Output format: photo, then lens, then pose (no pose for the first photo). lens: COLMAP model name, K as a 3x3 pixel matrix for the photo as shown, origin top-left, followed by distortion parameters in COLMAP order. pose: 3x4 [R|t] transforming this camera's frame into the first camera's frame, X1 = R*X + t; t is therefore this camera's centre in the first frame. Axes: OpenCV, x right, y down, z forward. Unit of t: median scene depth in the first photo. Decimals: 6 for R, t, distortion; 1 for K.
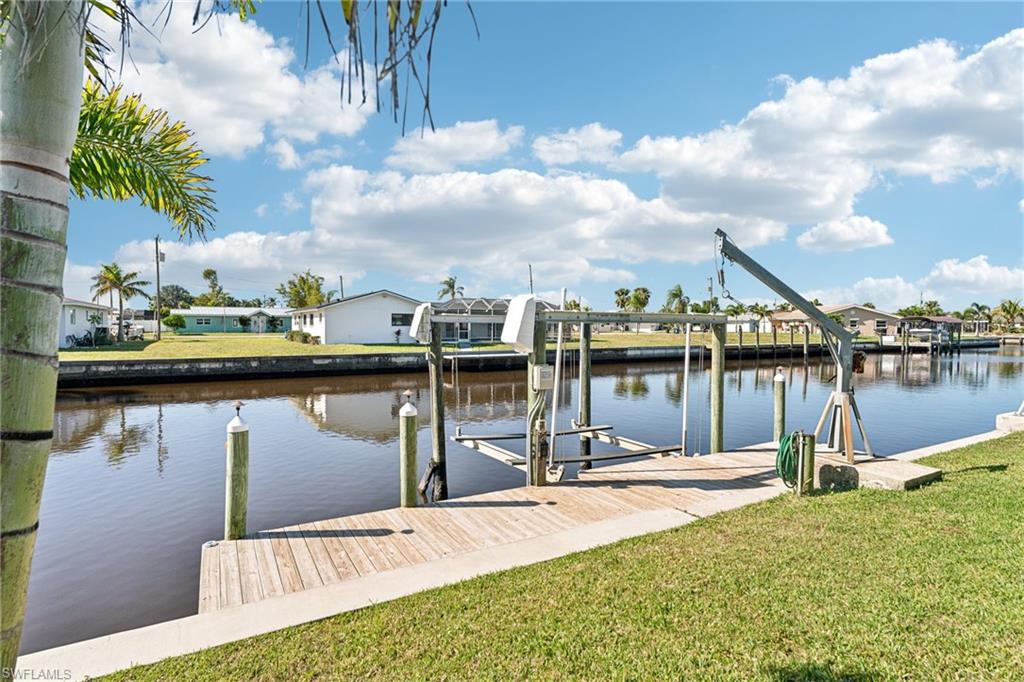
lens RADIAL K [[527.4, 0, 512.8], [0, 527.4, 325.2], [0, 0, 1]] dist [0.001218, 0.000126]
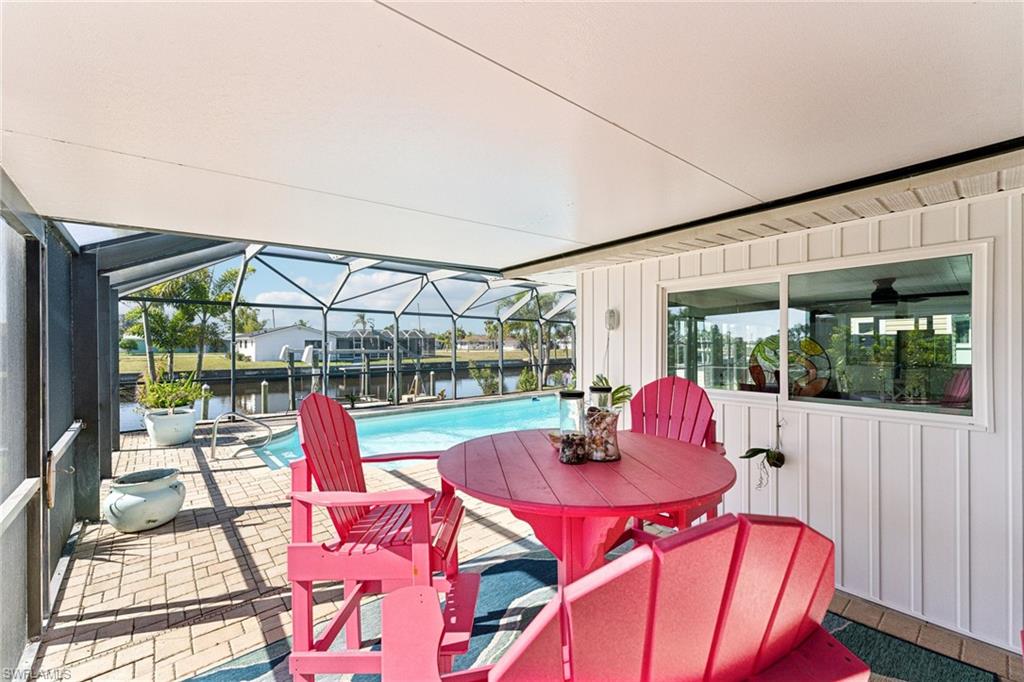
lens RADIAL K [[410.9, 0, 512.0], [0, 410.9, 341.0], [0, 0, 1]] dist [0.003310, 0.000332]
pose [[0.980474, -0.003029, 0.196627, 0.111330], [0.004267, 0.999974, -0.005872, -0.010160], [-0.196604, 0.006596, 0.980461, -0.246435]]
